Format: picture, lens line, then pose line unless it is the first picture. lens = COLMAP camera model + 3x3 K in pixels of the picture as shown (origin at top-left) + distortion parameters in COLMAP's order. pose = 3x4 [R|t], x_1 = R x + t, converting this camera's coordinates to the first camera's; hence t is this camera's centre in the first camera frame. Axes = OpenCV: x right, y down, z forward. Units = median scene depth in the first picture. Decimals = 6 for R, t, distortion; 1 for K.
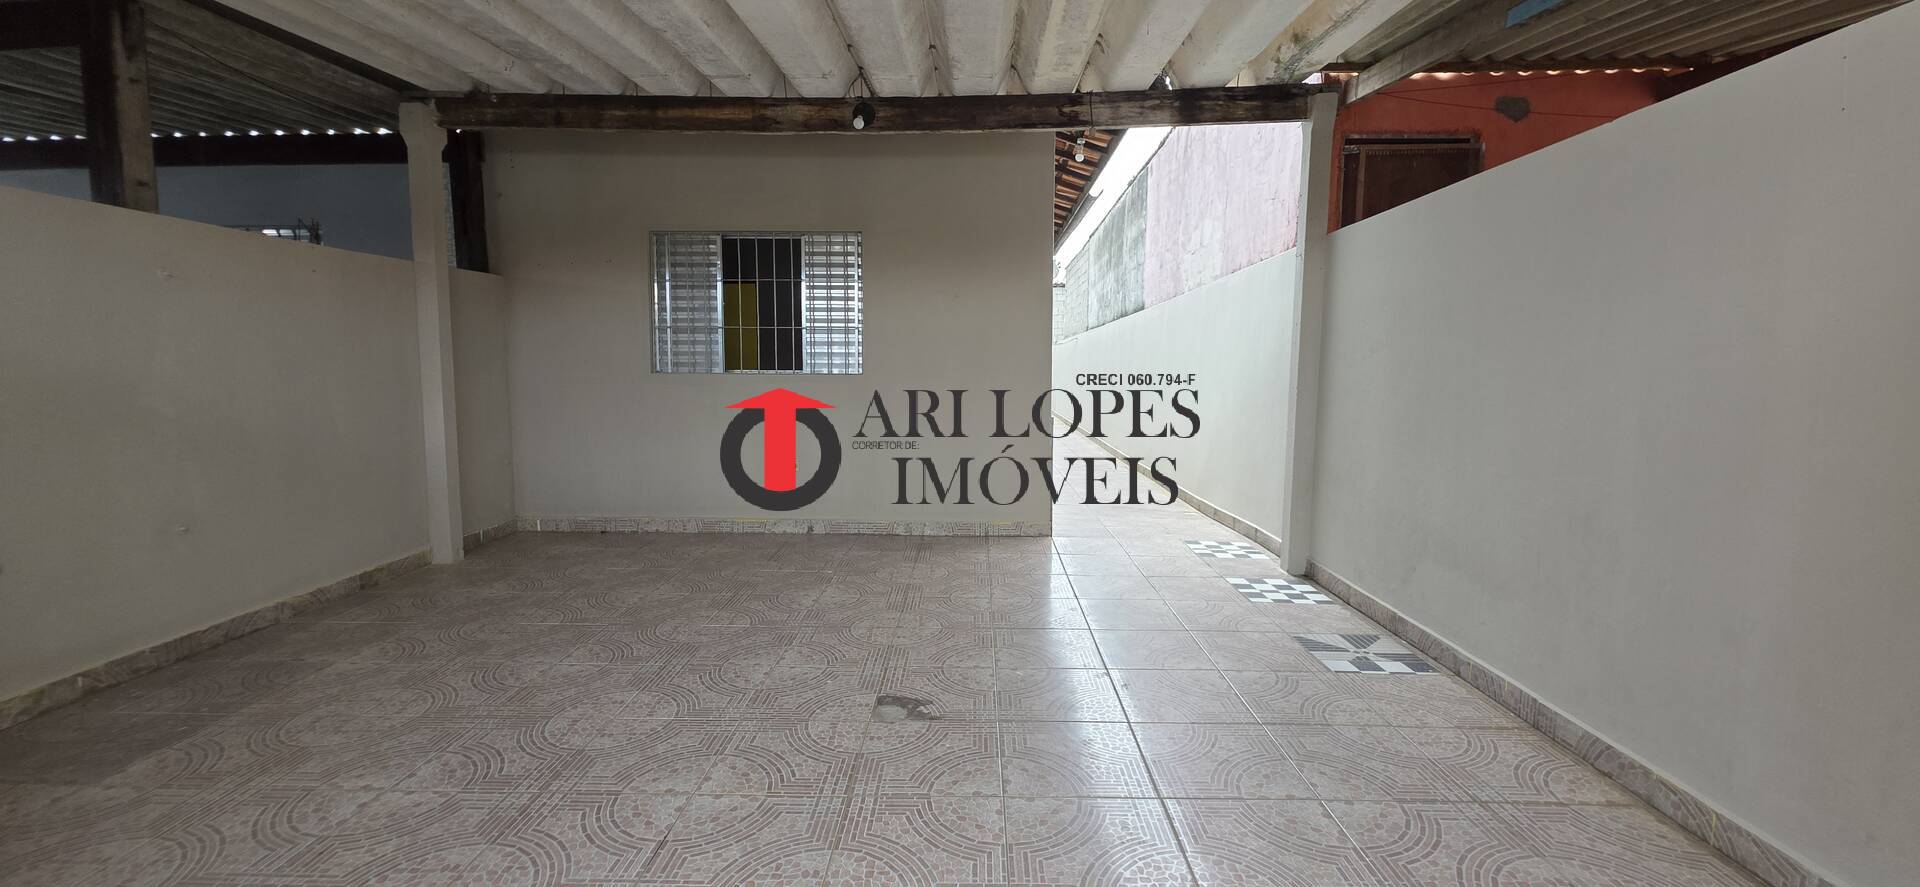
lens RADIAL K [[805.8, 0, 957.1], [0, 805.8, 401.8], [0, 0, 1]] dist [0.003911, 0.000517]
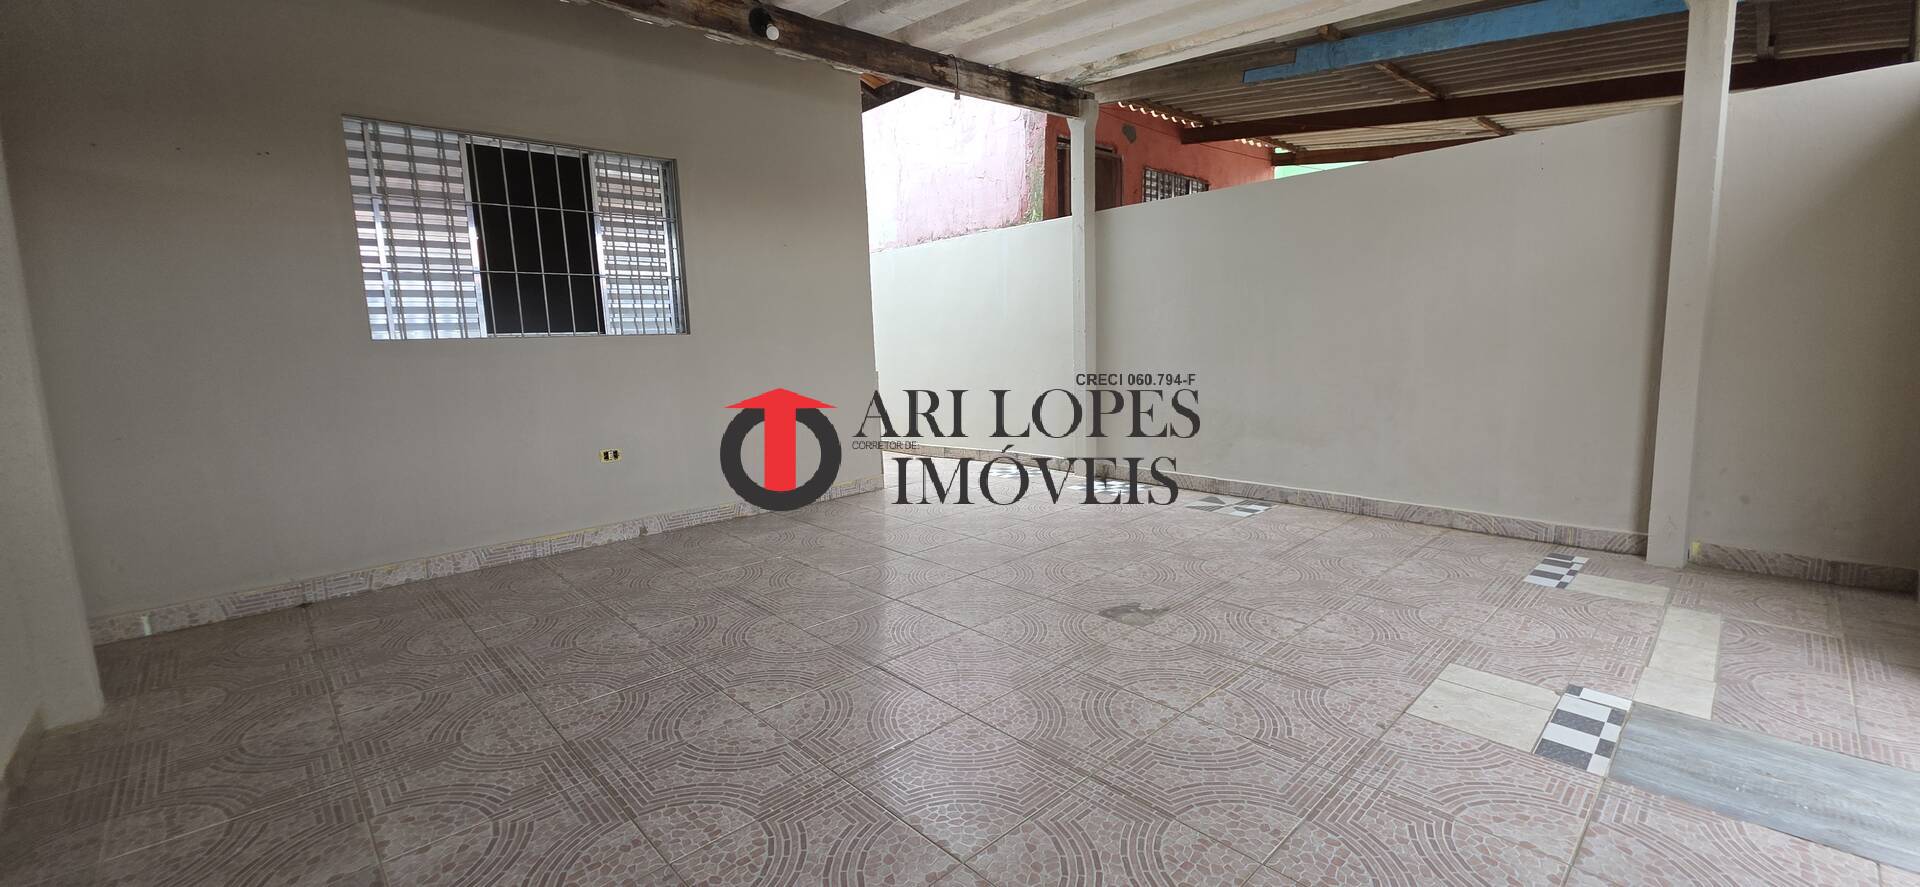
lens RADIAL K [[790.2, 0, 967.0], [0, 790.2, 435.4], [0, 0, 1]] dist [0.014650, -0.000271]
pose [[0.681483, -0.121674, 0.721648, -0.636004], [0.056560, 0.991889, 0.113827, -0.007698], [-0.729645, -0.036755, 0.682838, 0.259560]]
